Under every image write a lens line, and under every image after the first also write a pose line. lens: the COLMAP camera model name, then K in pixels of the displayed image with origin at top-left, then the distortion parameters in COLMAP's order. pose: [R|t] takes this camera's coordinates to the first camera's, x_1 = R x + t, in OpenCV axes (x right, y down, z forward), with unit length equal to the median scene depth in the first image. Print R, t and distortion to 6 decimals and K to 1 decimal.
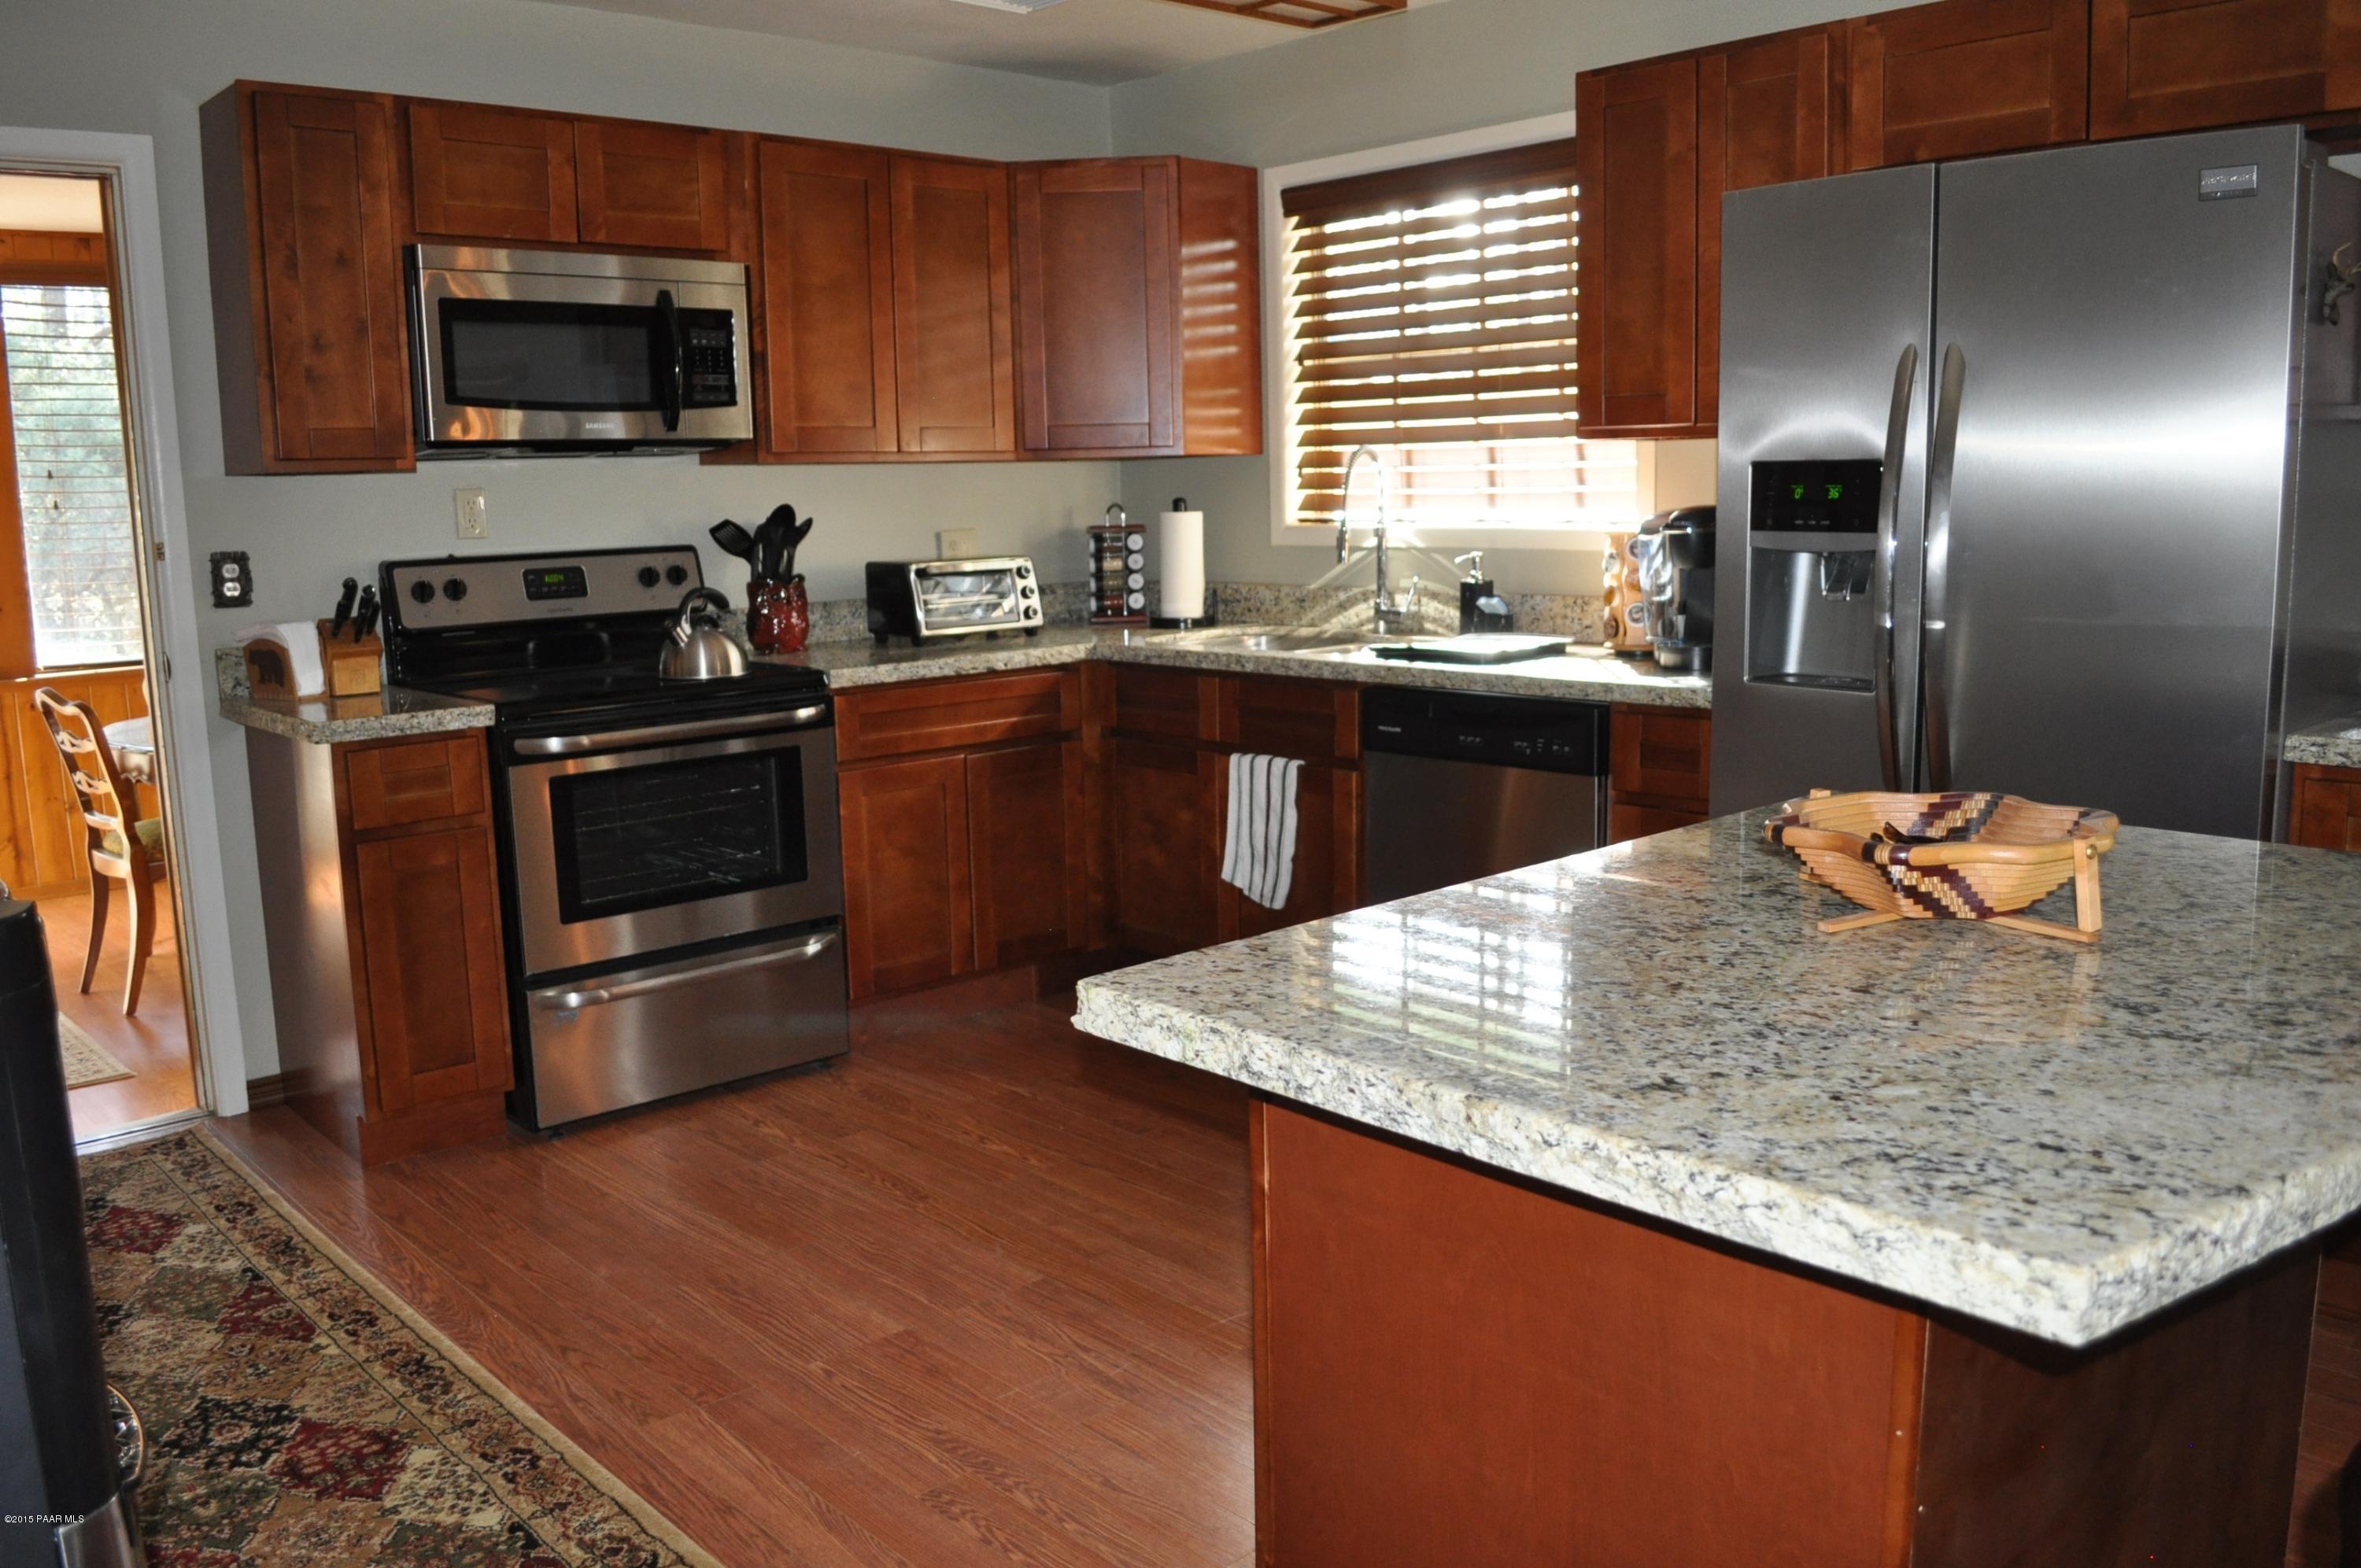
lens RADIAL K [[1857.7, 0, 1184.9], [0, 1857.7, 783.6], [0, 0, 1]] dist [-0.069437, 0.000278]
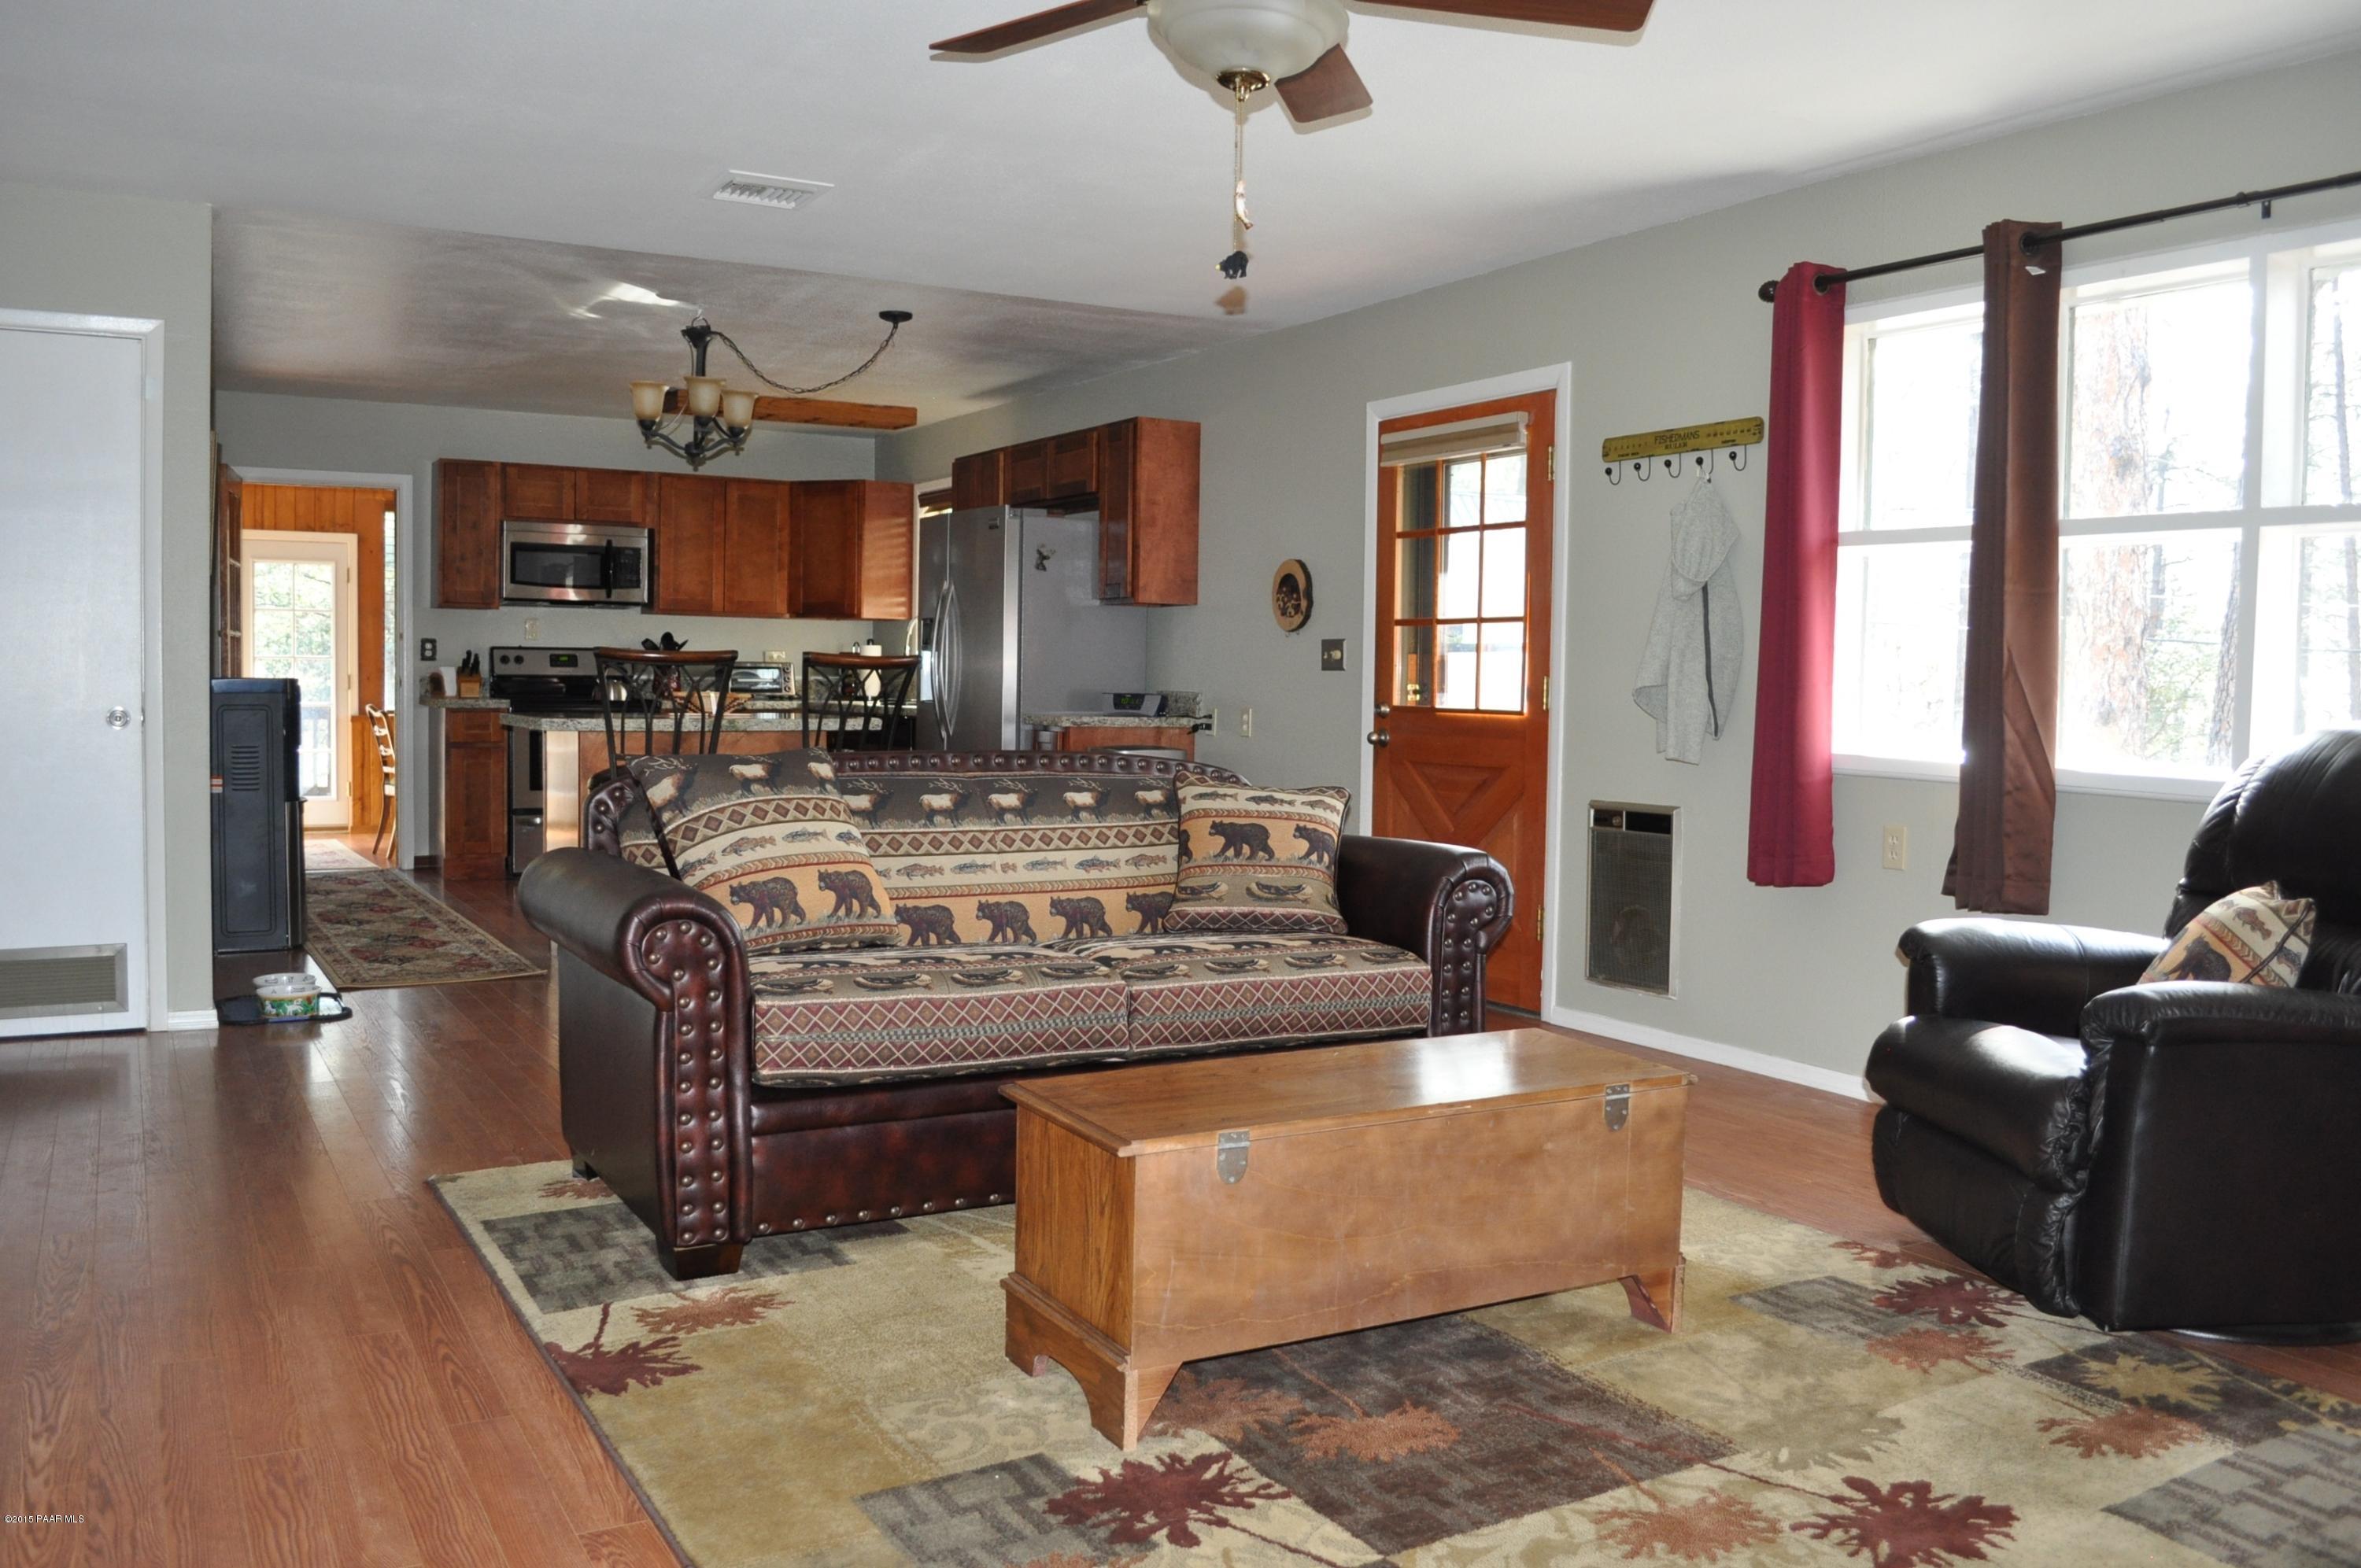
lens RADIAL K [[1857.7, 0, 1174.9], [0, 1857.7, 781.8], [0, 0, 1]] dist [-0.069437, 0.000278]
pose [[0.976907, 0.048819, -0.208011, 0.960159], [-0.071505, 0.992110, -0.102977, 0.241795], [0.201343, 0.115473, 0.972691, -1.161450]]
